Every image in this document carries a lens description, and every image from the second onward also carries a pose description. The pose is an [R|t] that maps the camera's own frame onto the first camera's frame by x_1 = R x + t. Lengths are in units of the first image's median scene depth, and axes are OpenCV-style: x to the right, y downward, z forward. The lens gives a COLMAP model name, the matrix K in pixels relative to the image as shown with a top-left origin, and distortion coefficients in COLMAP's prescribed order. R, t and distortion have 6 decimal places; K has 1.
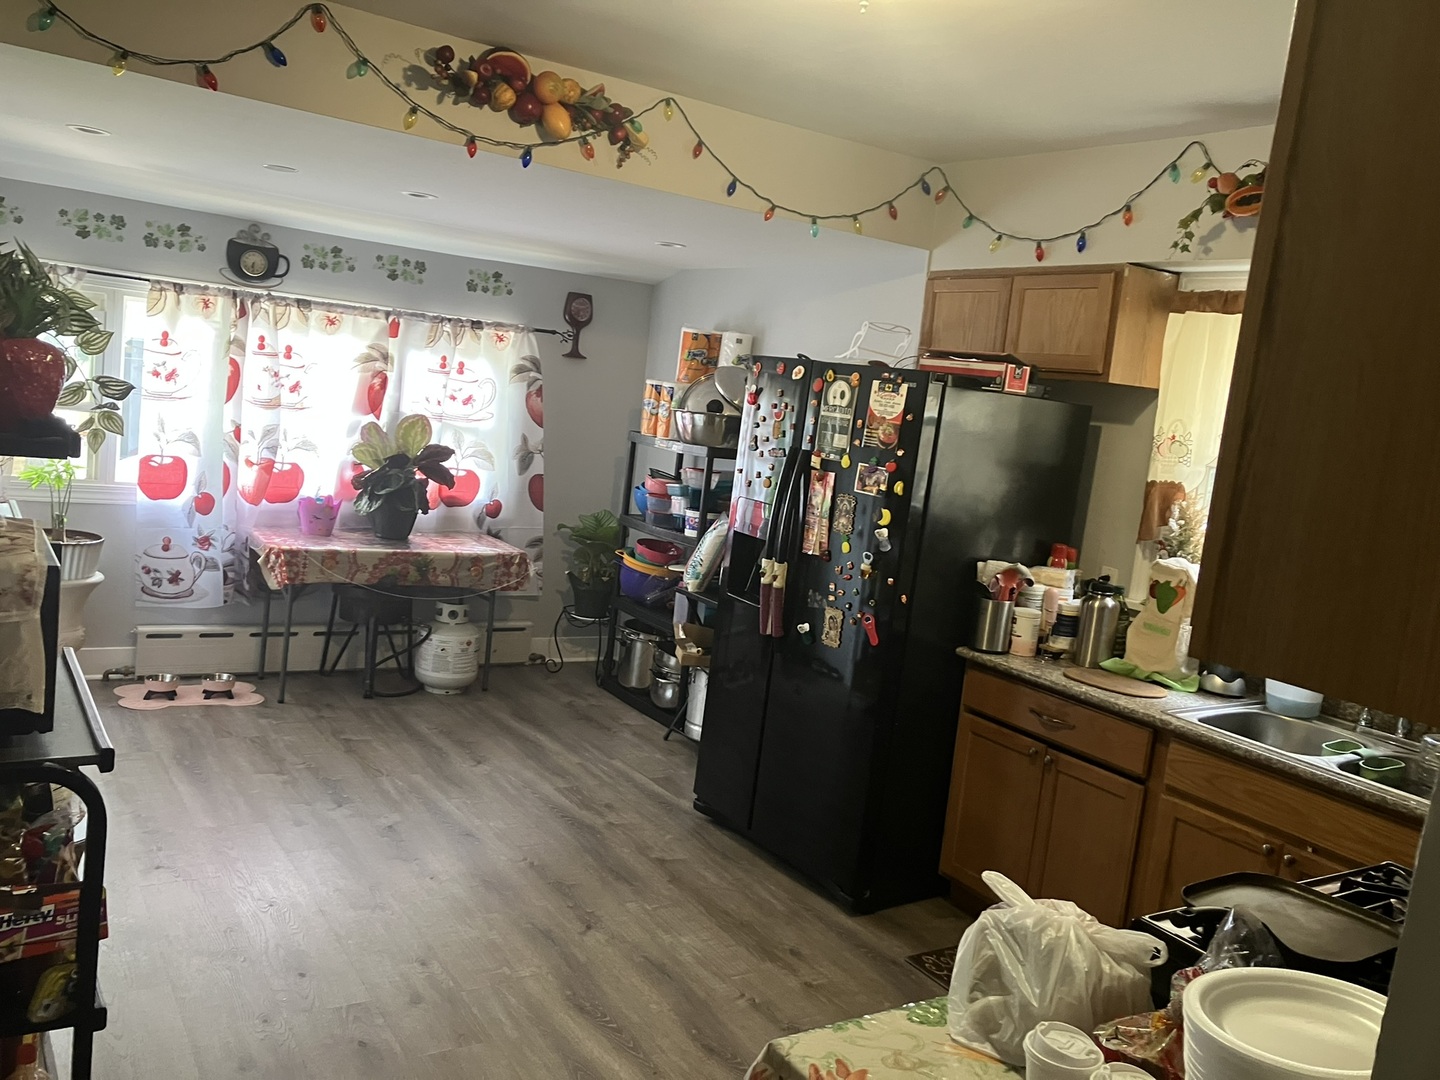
lens RADIAL K [[1185.1, 0, 720.0], [0, 1185.1, 540.0], [0, 0, 1]] dist [0.016962, 0.000464]
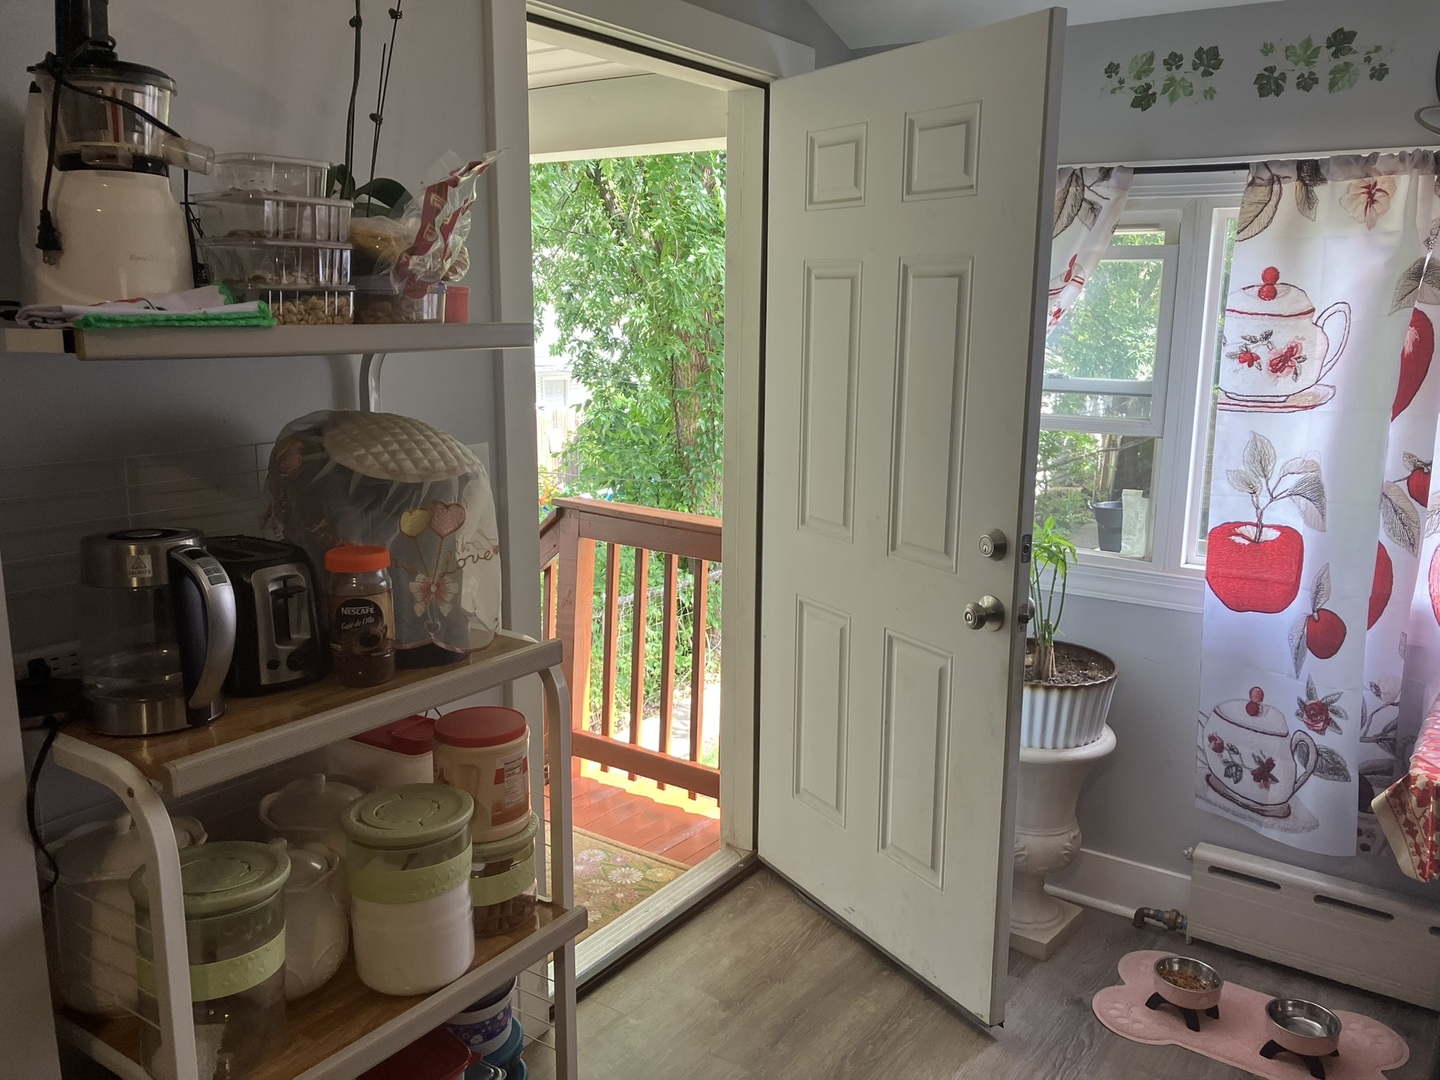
lens RADIAL K [[1185.1, 0, 720.0], [0, 1185.1, 540.0], [0, 0, 1]] dist [0.016962, 0.000464]
pose [[0.379618, 0.078350, -0.921819, -0.097410], [-0.087485, 0.994982, 0.048541, -0.067953], [0.920997, 0.062219, 0.384568, 0.597364]]
